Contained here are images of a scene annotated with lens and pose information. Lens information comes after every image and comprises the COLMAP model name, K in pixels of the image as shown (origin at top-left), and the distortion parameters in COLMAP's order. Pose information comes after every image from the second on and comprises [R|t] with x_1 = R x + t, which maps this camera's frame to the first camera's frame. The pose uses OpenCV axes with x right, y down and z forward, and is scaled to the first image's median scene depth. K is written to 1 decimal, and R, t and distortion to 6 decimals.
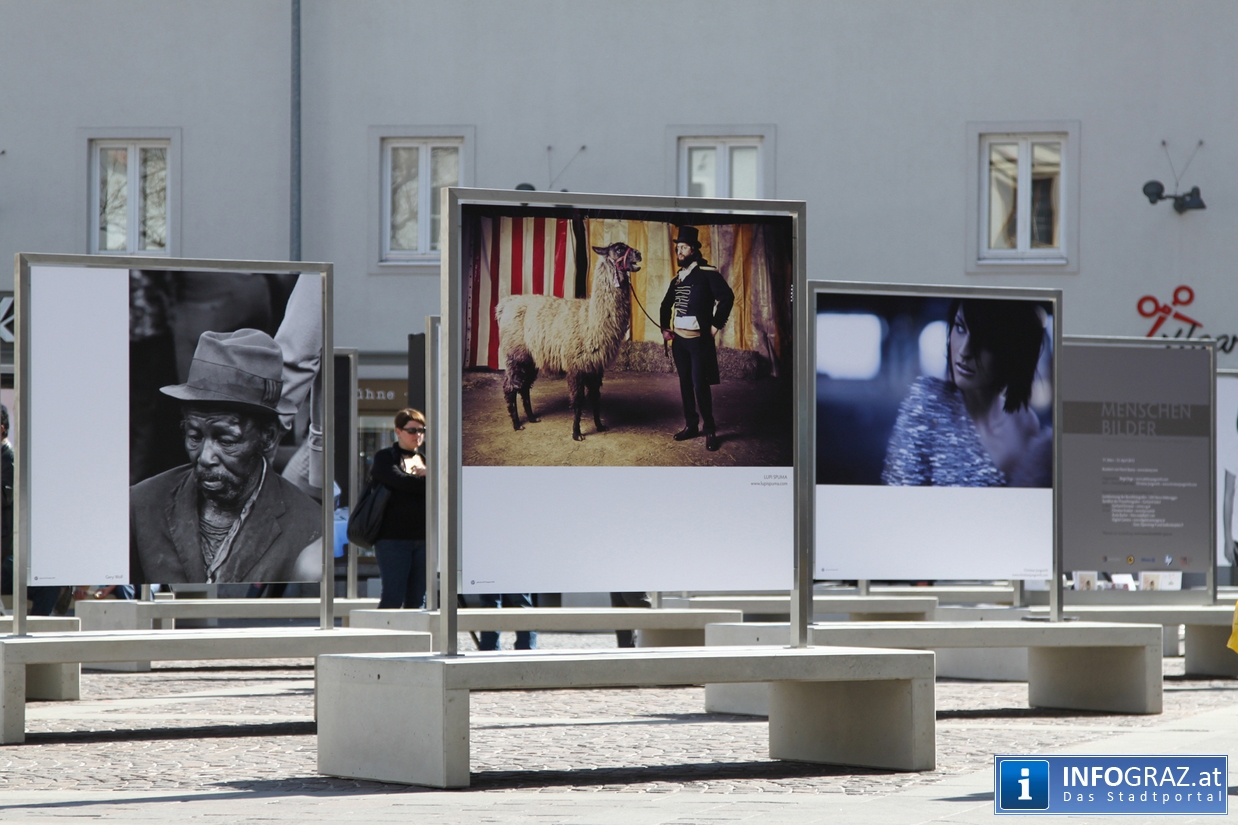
lens RADIAL K [[4586.3, 0, 619.1], [0, 4586.3, 412.4], [0, 0, 1]] dist [0.346112, 0.000000]
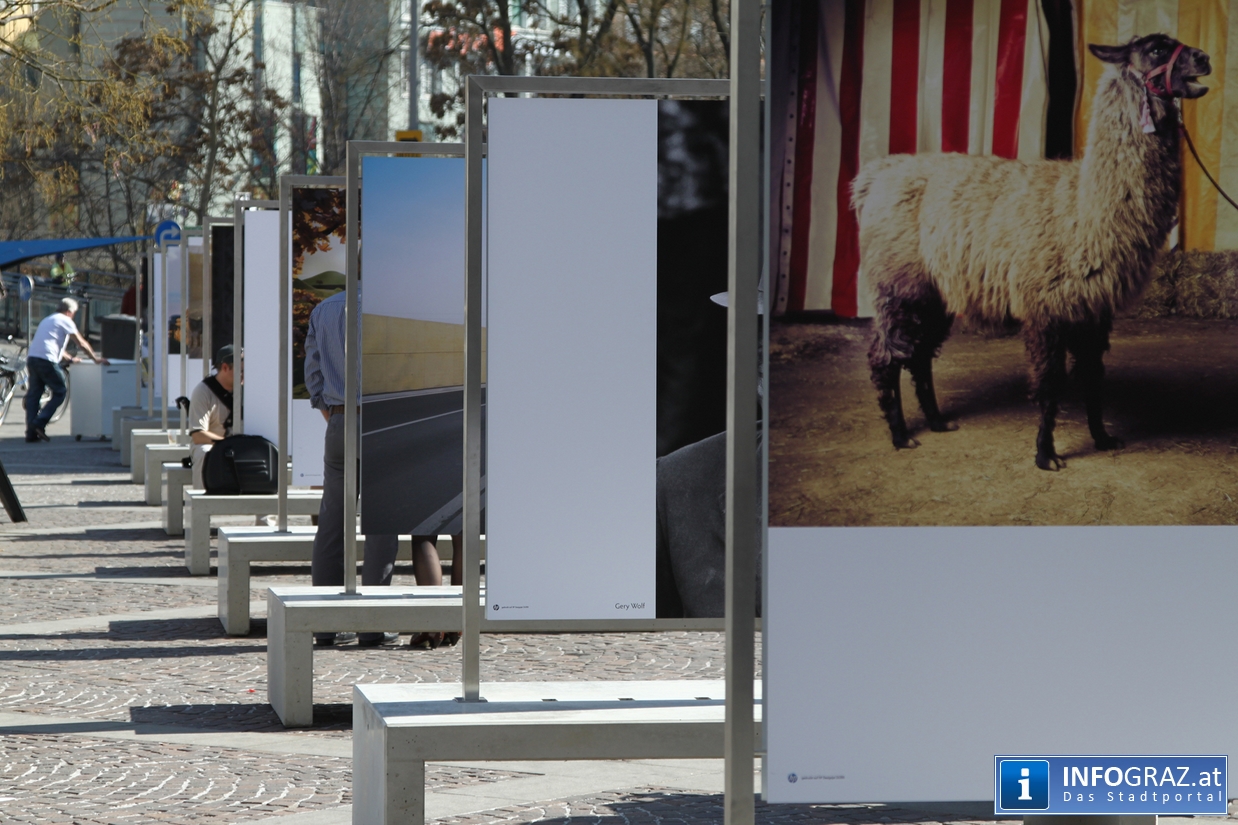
lens RADIAL K [[3947.1, 0, 618.1], [0, 3947.1, 413.6], [0, 0, 1]] dist [0.311688, 0.000000]
pose [[0.929709, 0.017156, -0.367896, 0.096849], [0.002047, 0.998658, 0.051744, -0.020104], [0.368290, -0.048860, 0.928426, 0.615263]]
